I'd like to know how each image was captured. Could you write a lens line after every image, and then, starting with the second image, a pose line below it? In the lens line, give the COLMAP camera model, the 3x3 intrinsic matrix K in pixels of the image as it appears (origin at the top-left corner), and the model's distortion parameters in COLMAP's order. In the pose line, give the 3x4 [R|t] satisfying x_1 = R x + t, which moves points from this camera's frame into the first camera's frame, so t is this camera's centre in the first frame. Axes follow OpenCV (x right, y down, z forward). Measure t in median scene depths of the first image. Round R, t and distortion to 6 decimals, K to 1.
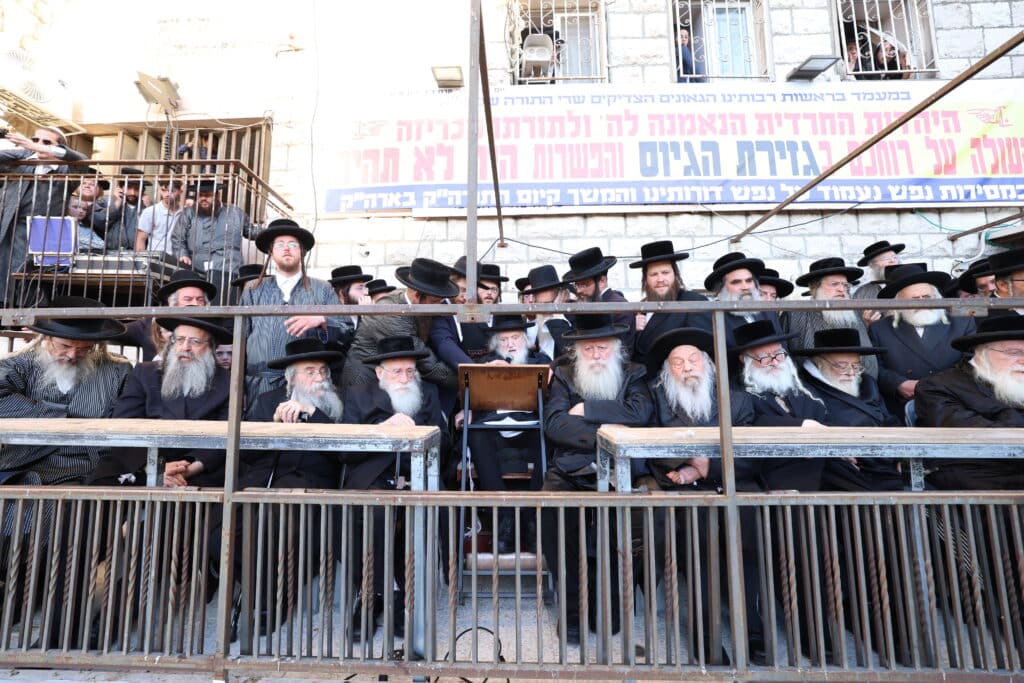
lens RADIAL K [[445.4, 0, 496.2], [0, 445.4, 317.2], [0, 0, 1]] dist [-0.045505, 0.016147]
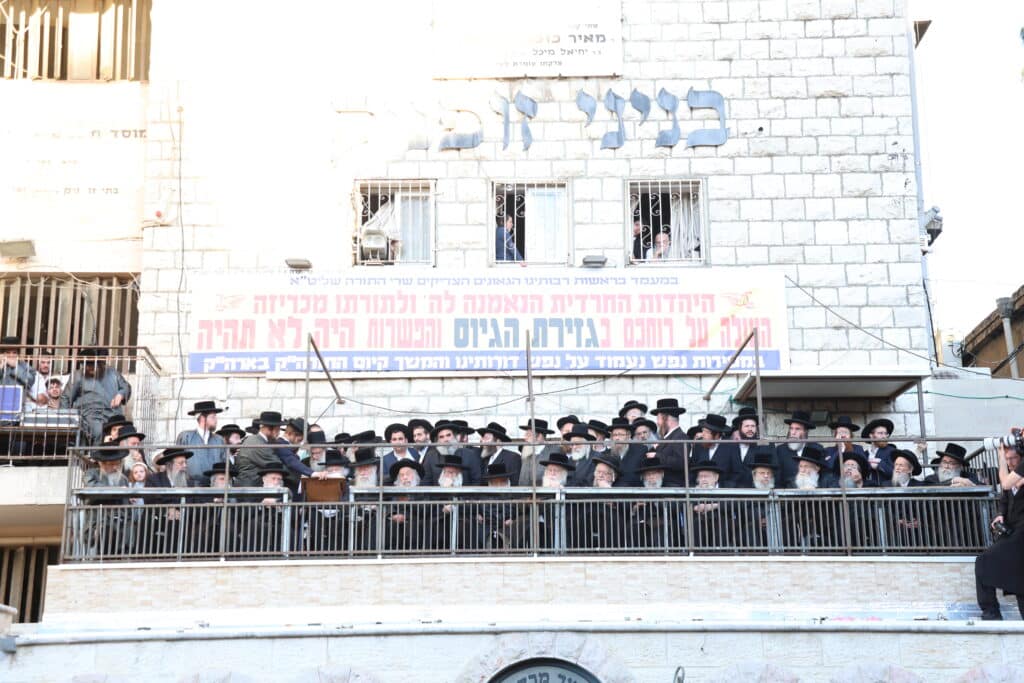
lens RADIAL K [[1456.9, 0, 512.0], [0, 1456.9, 341.5], [0, 0, 1]] dist [0.205318, 0.056162]
pose [[0.999273, 0.007768, 0.037323, 0.336480], [-0.002778, 0.991255, -0.131933, 0.202588], [-0.038021, 0.131734, 0.990556, -3.046409]]
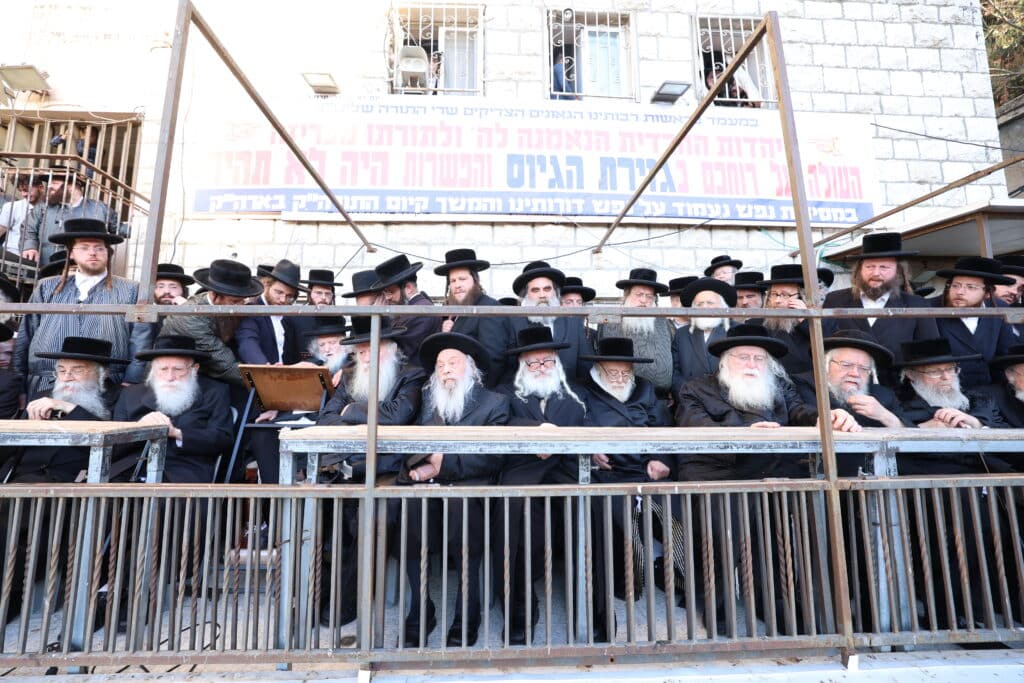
lens RADIAL K [[445.4, 0, 496.2], [0, 445.4, 317.2], [0, 0, 1]] dist [-0.045505, 0.016147]
pose [[0.996409, 0.016762, 0.082996, 0.220225], [-0.015567, 0.999766, -0.015031, 0.001533], [-0.083228, 0.013685, 0.996437, -0.029651]]
